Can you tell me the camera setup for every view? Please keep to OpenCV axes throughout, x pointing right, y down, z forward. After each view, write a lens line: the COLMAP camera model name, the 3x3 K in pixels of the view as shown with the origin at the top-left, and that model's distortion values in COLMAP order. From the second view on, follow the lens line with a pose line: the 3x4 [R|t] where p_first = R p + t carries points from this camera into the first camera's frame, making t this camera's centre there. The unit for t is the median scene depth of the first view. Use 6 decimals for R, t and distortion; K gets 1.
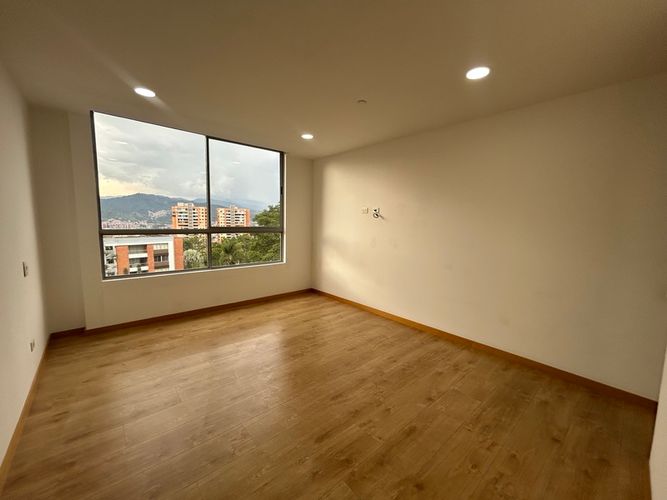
lens RADIAL K [[269.9, 0, 333.8], [0, 269.9, 249.3], [0, 0, 1]] dist [-0.000395, 0.001059]
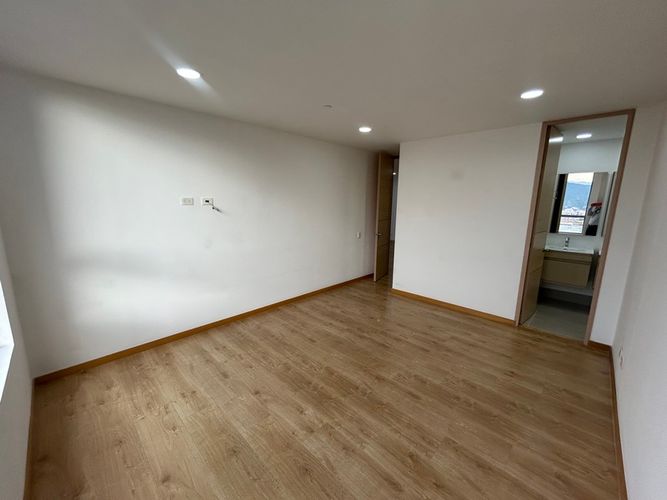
lens RADIAL K [[269.9, 0, 333.8], [0, 269.9, 249.3], [0, 0, 1]] dist [-0.000395, 0.001059]
pose [[-0.079937, -0.200511, 0.976425, -0.881530], [0.089058, 0.974205, 0.207346, -0.184116], [-0.992814, 0.103533, -0.060018, 0.927959]]
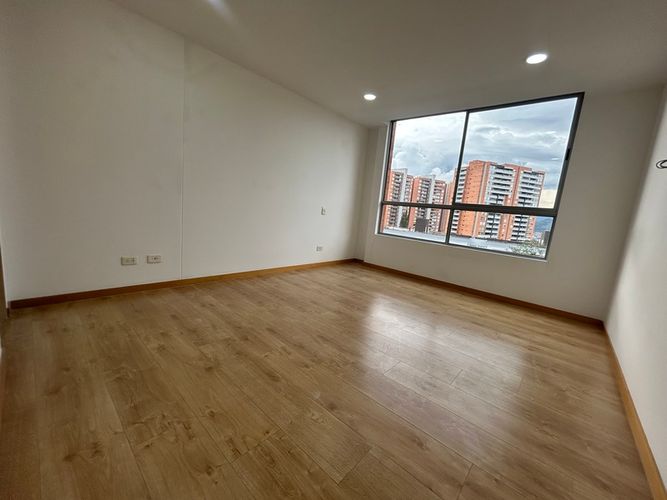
lens RADIAL K [[269.9, 0, 333.8], [0, 269.9, 249.3], [0, 0, 1]] dist [-0.000395, 0.001059]
pose [[0.120406, 0.141280, -0.982620, 0.677746], [-0.195146, 0.973877, 0.116111, 0.074471], [0.973355, 0.177774, 0.144831, 0.598525]]
